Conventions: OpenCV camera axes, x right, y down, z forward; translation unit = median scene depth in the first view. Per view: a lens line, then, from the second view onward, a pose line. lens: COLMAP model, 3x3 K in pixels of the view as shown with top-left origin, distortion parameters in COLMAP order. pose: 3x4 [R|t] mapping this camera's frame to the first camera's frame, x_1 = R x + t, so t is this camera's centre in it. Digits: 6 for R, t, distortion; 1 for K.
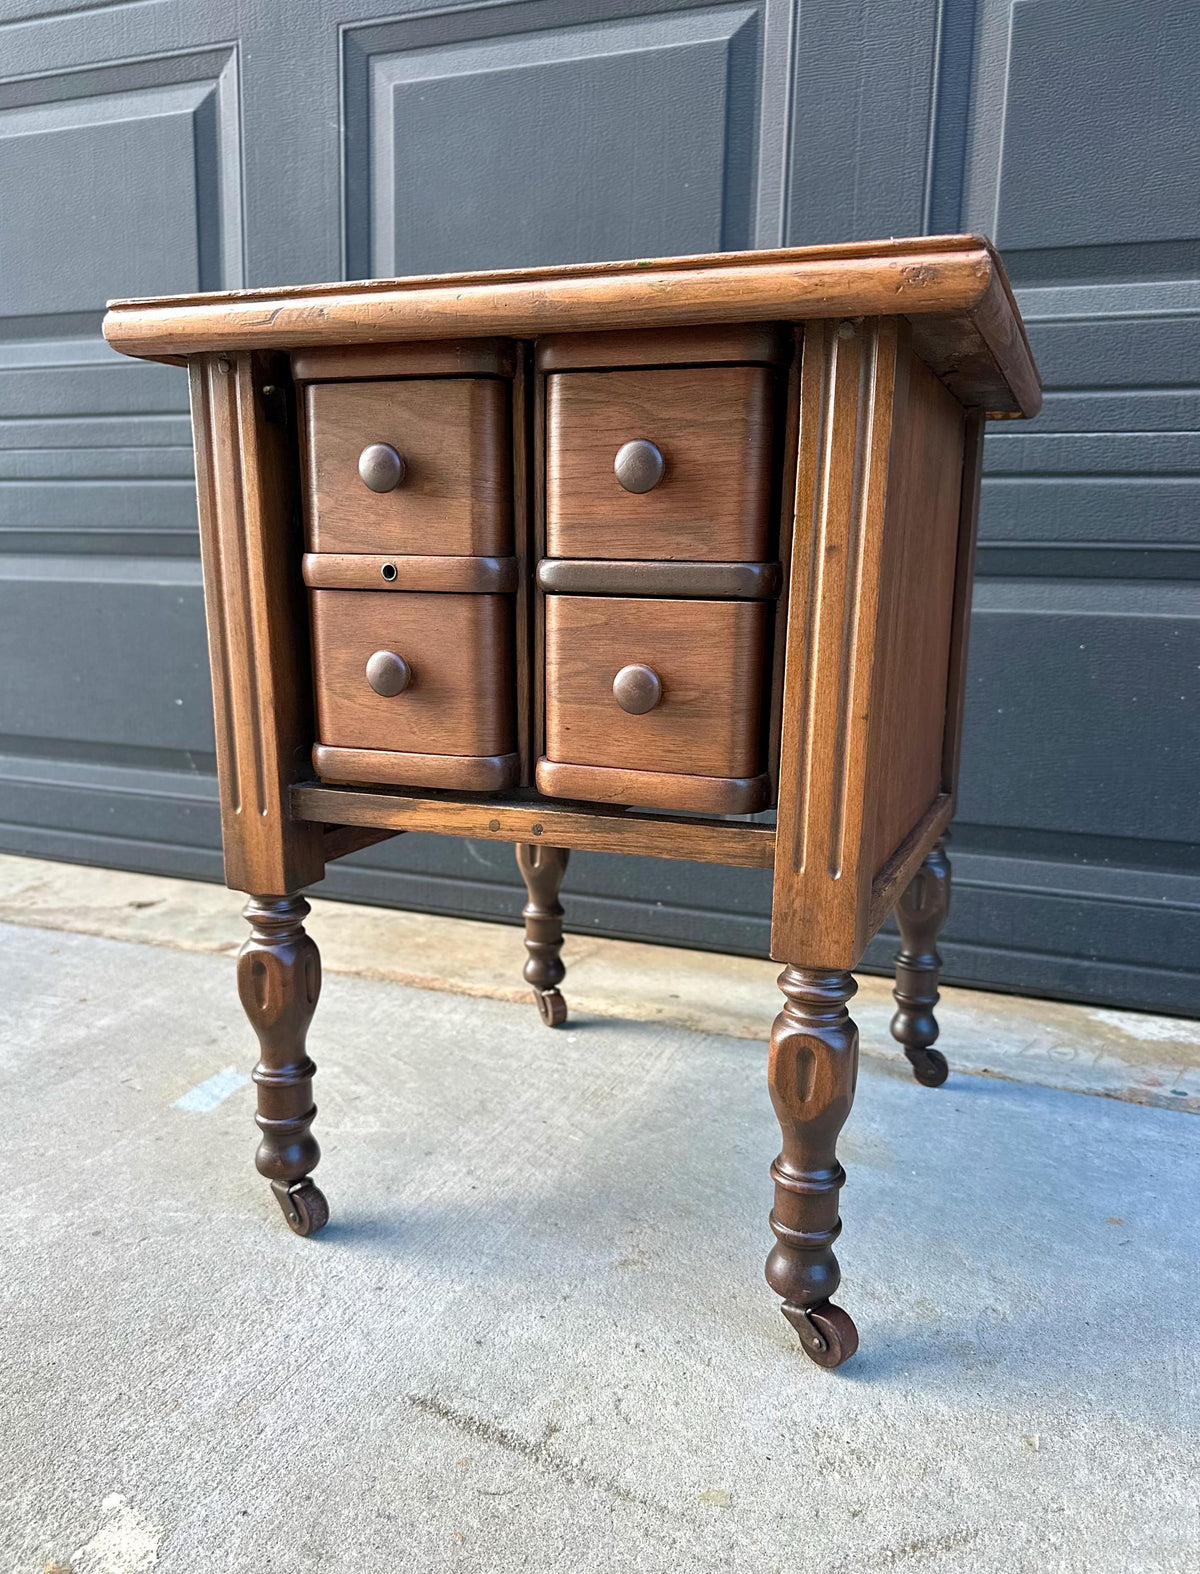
lens RADIAL K [[1212.4, 0, 607.6], [0, 1212.4, 817.4], [0, 0, 1]] dist [0.120345, -0.221790]
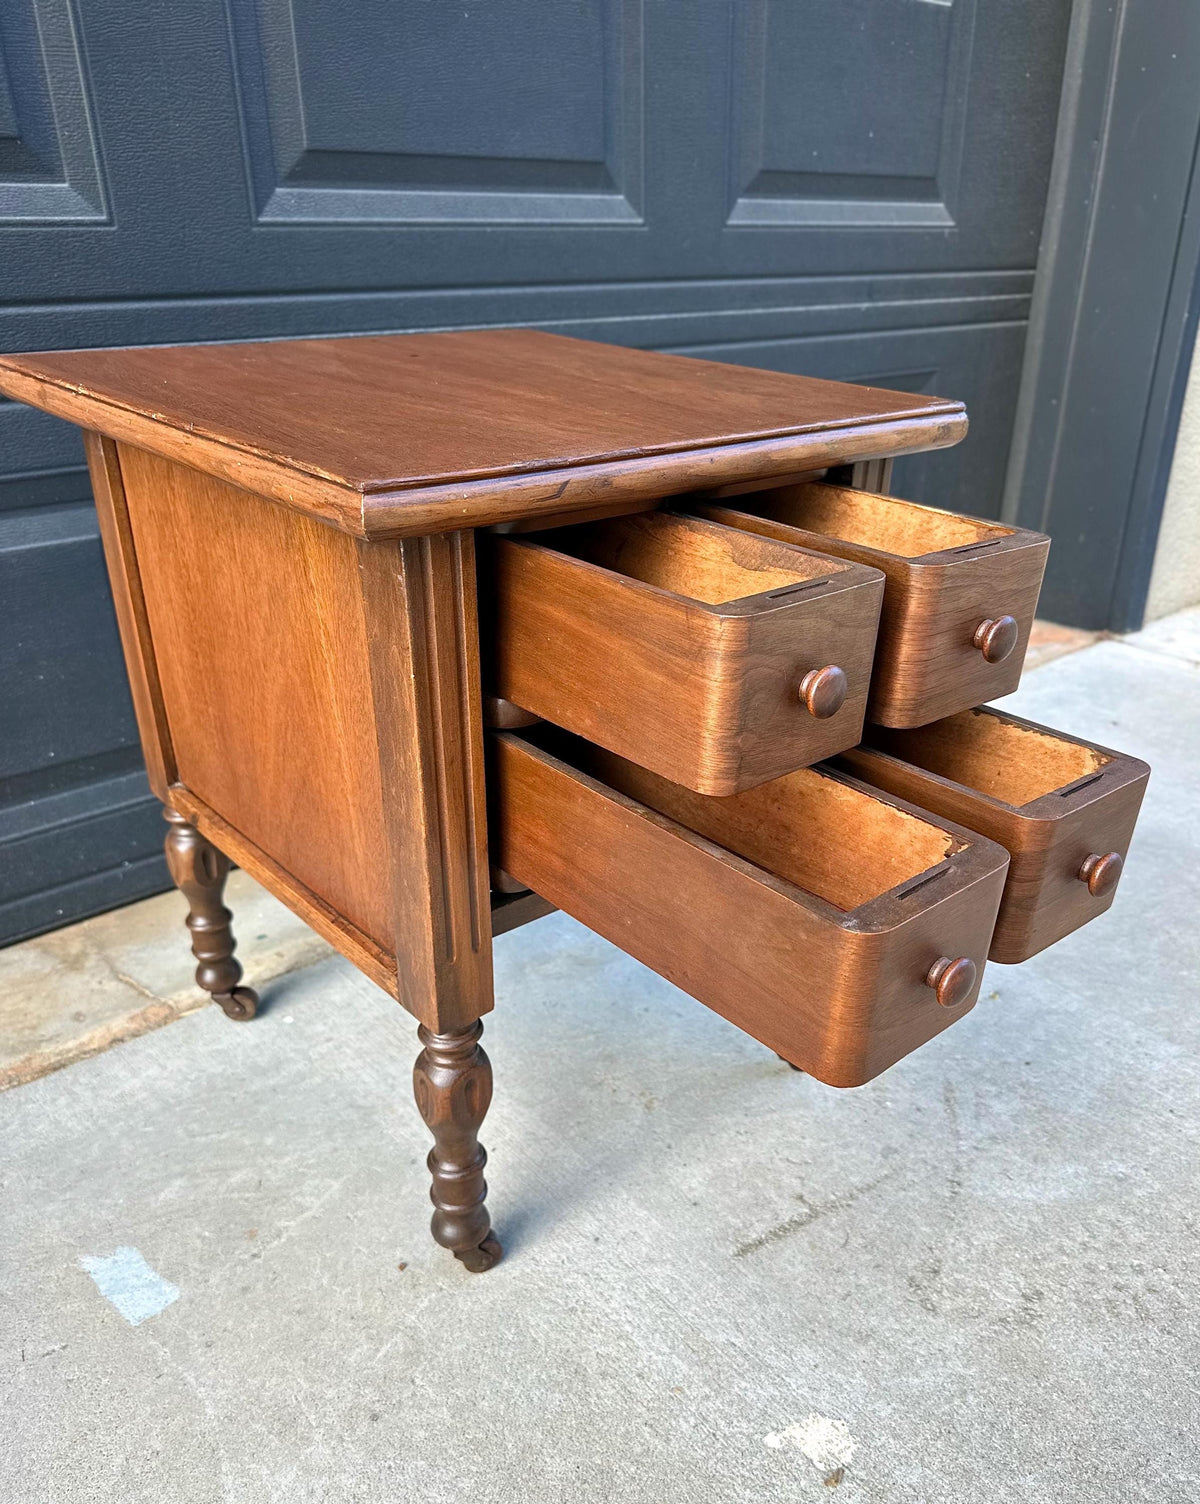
lens RADIAL K [[1181.4, 0, 631.9], [0, 1181.4, 833.6], [0, 0, 1]] dist [0.055989, -0.081983]
pose [[0.448174, -0.425785, 0.786032, -0.924075], [0.182402, 0.904341, 0.385871, -0.432172], [-0.875140, -0.029564, 0.482966, 0.408715]]
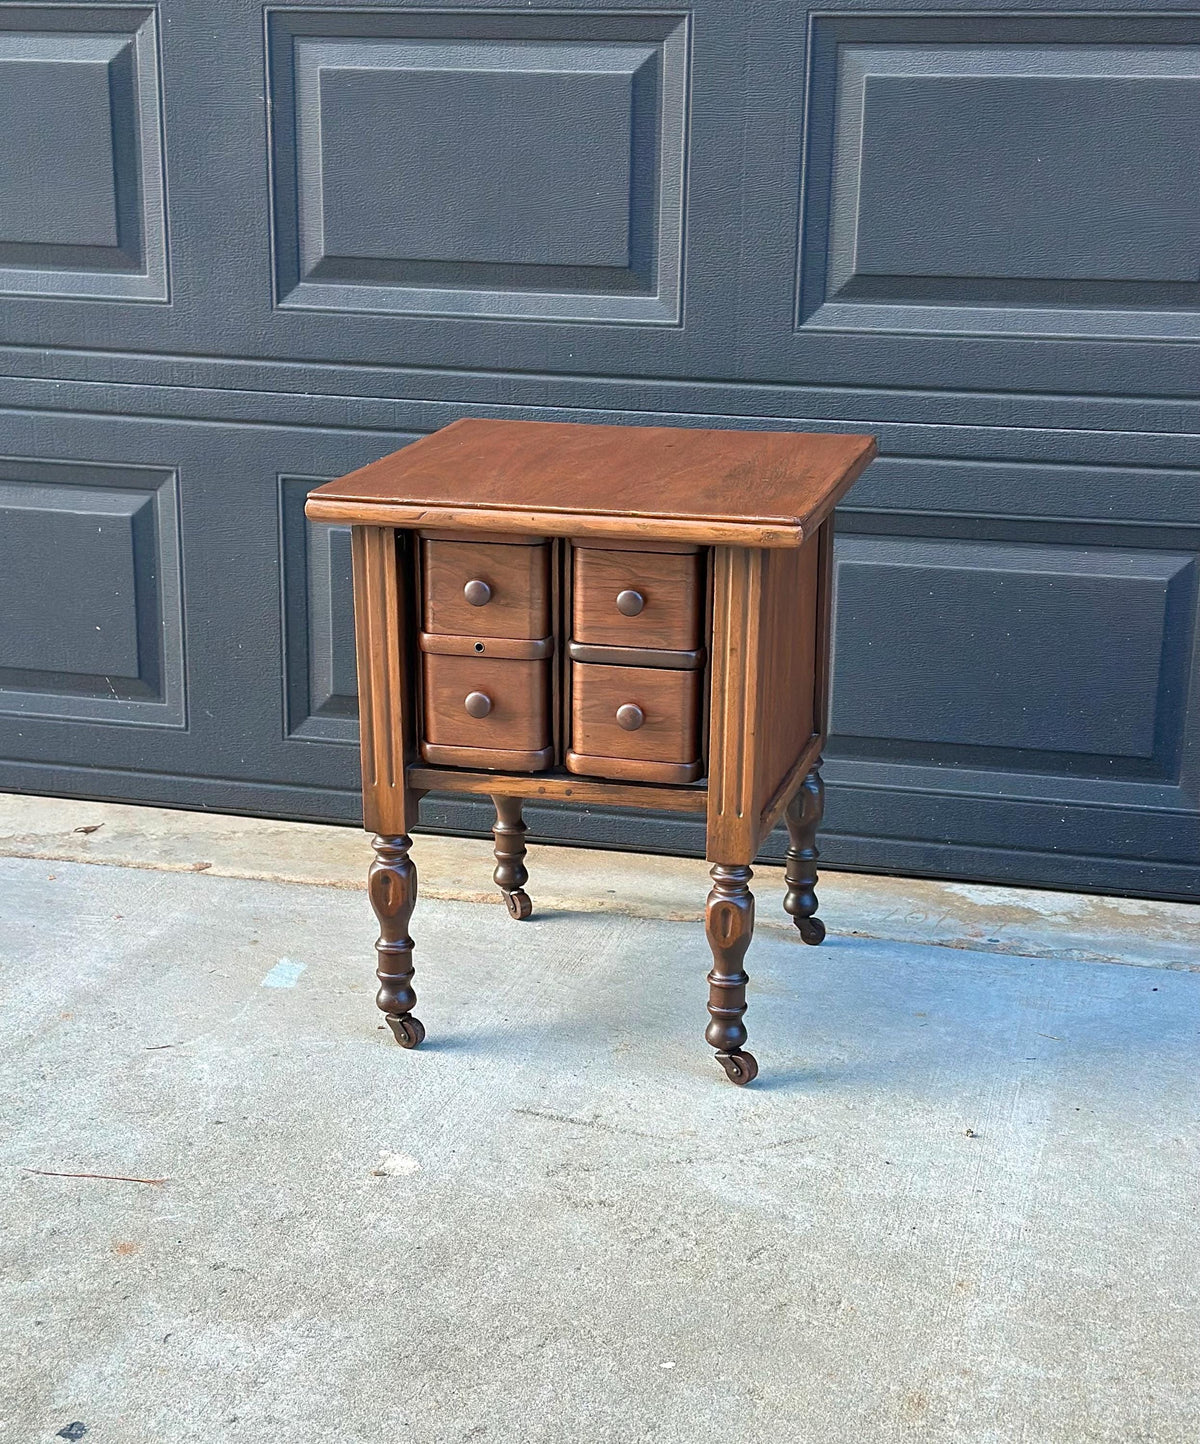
lens RADIAL K [[2268.4, 0, 599.9], [0, 2268.4, 803.8], [0, 0, 1]] dist [0.197648, -0.504489]
pose [[0.992011, -0.043799, 0.118301, -0.359455], [0.032113, 0.994575, 0.098937, -0.264485], [-0.121992, -0.094348, 0.988037, -1.984685]]
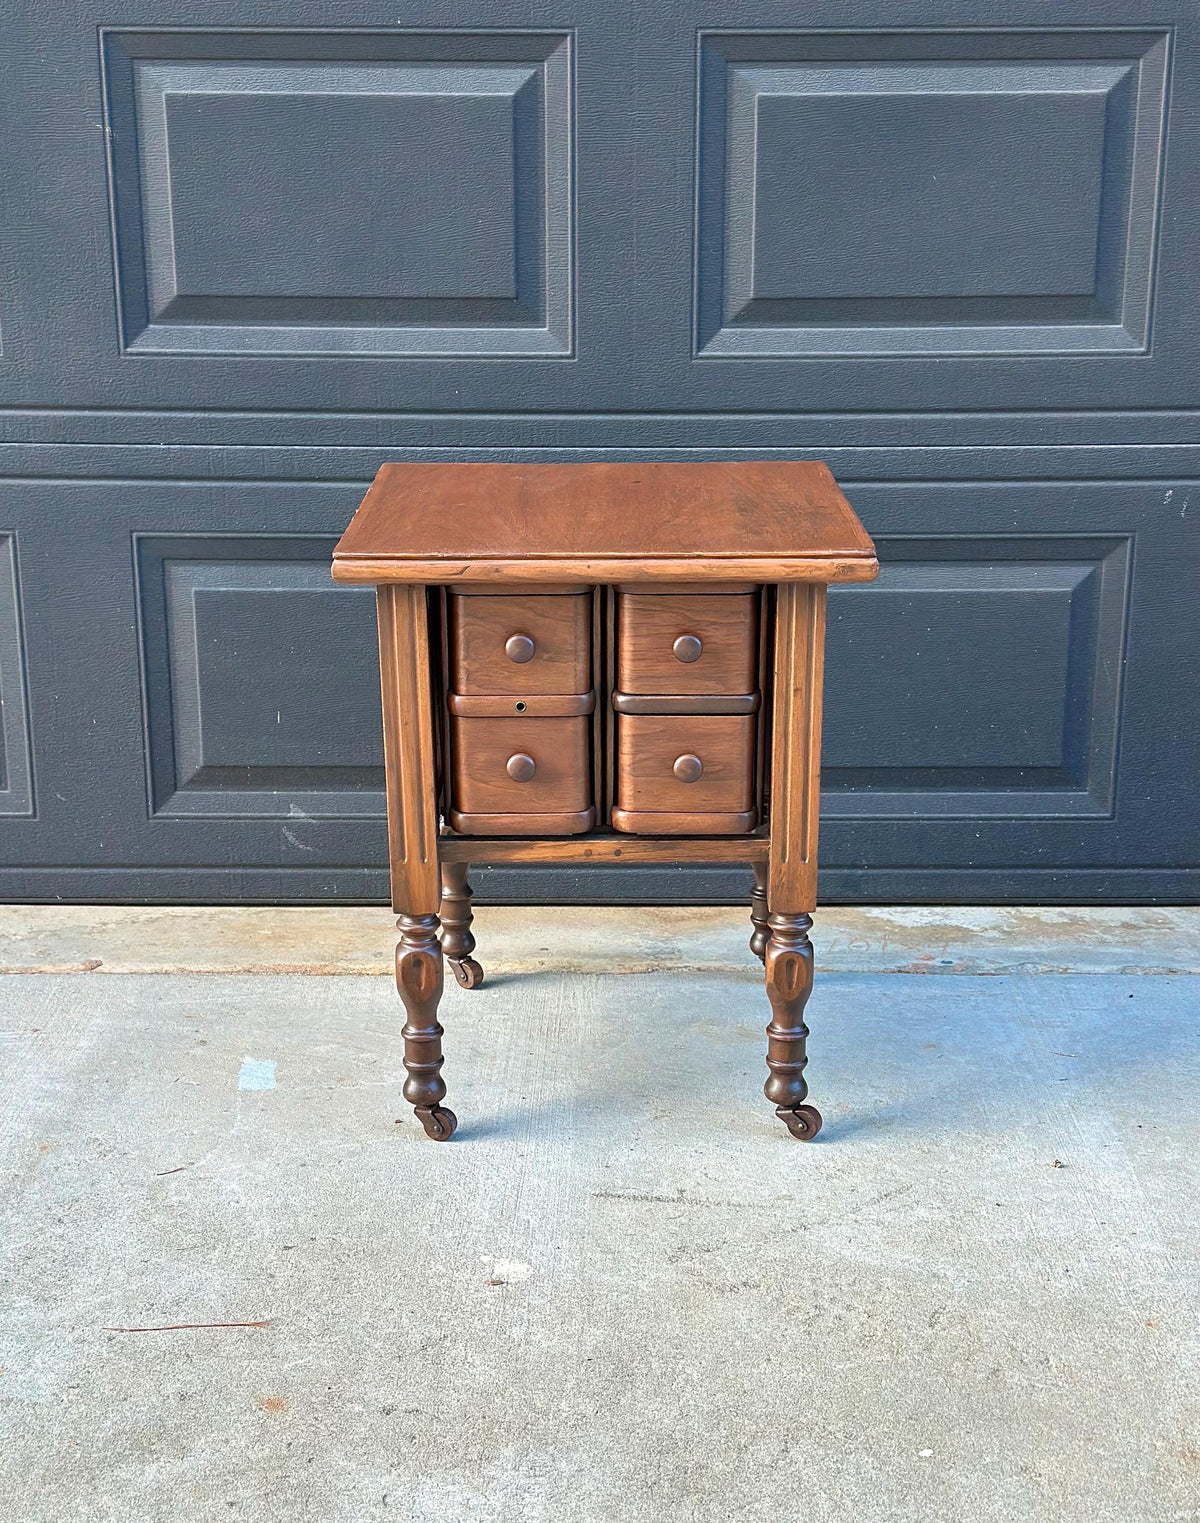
lens RADIAL K [[2249.3, 0, 589.8], [0, 2249.3, 820.0], [0, 0, 1]] dist [0.196396, -0.494257]
pose [[0.933132, -0.124615, 0.337247, -1.003701], [0.092251, 0.989595, 0.110412, -0.336078], [-0.347497, -0.071917, 0.934919, -1.636866]]
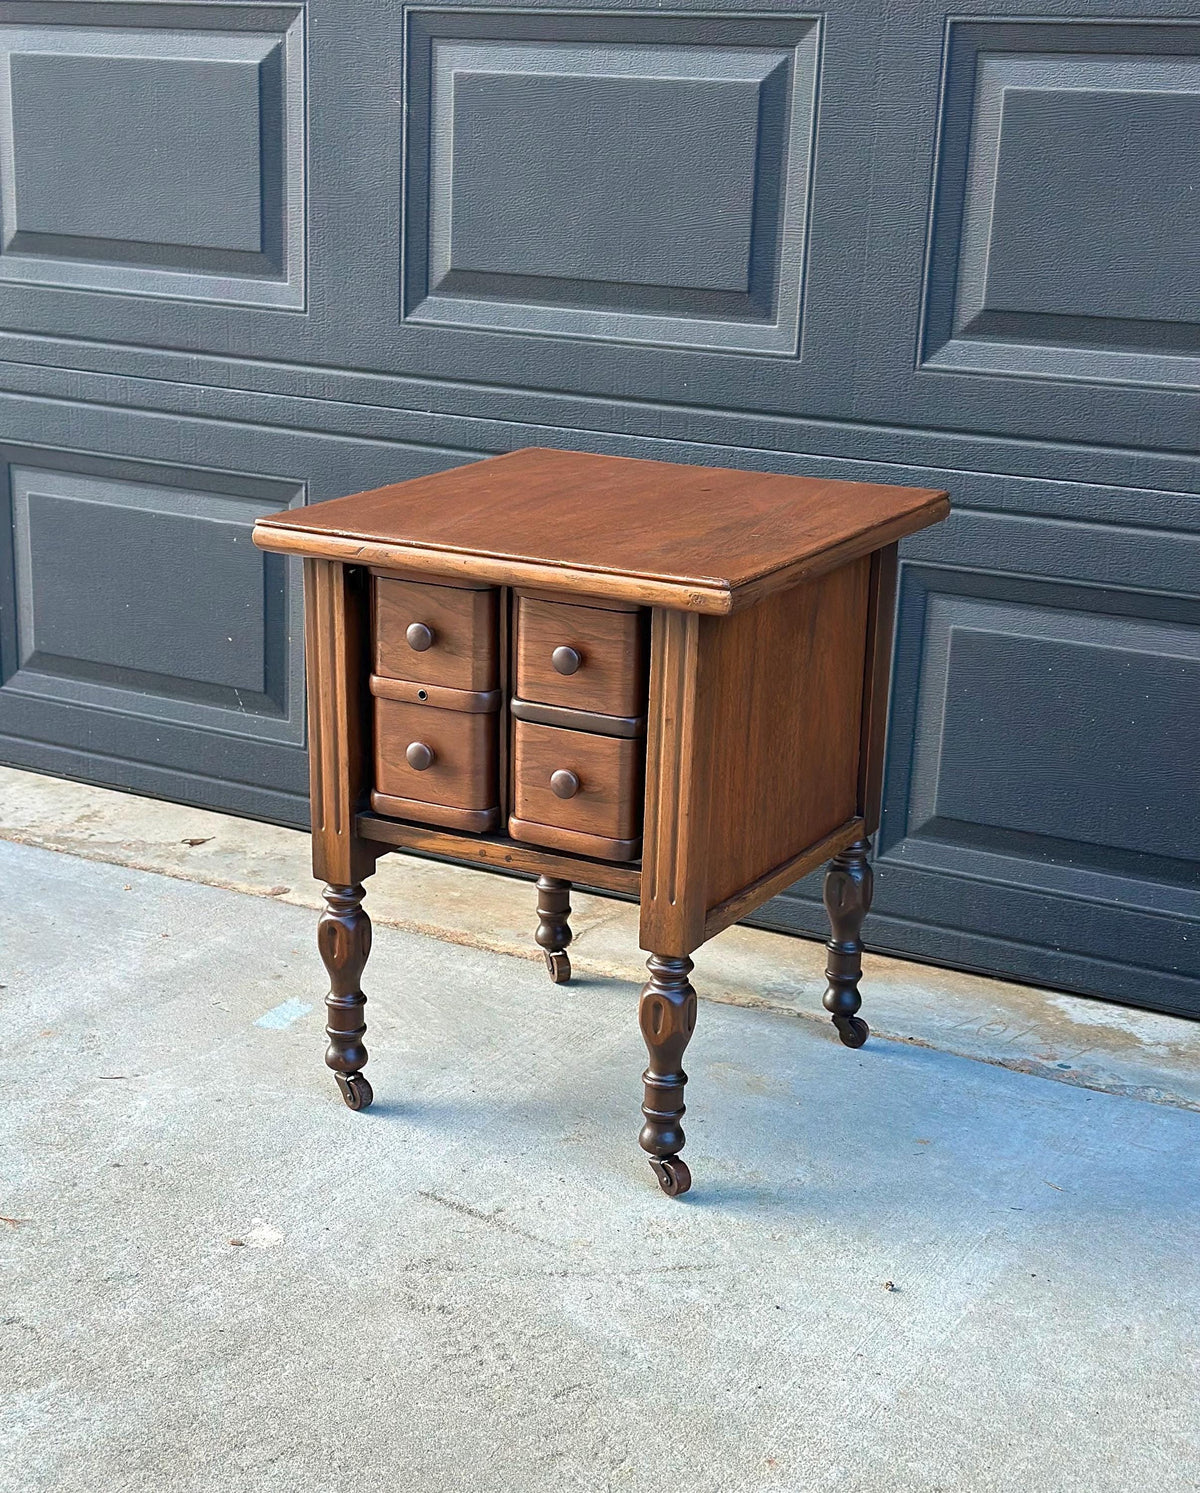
lens RADIAL K [[2304.0, 0, 576.6], [0, 2304.0, 835.2], [0, 0, 1]] dist [0.202955, -0.536912]
pose [[0.991024, 0.050279, -0.123872, 0.367394], [-0.037048, 0.993581, 0.106887, -0.315661], [0.128451, -0.101339, 0.986525, -1.791148]]
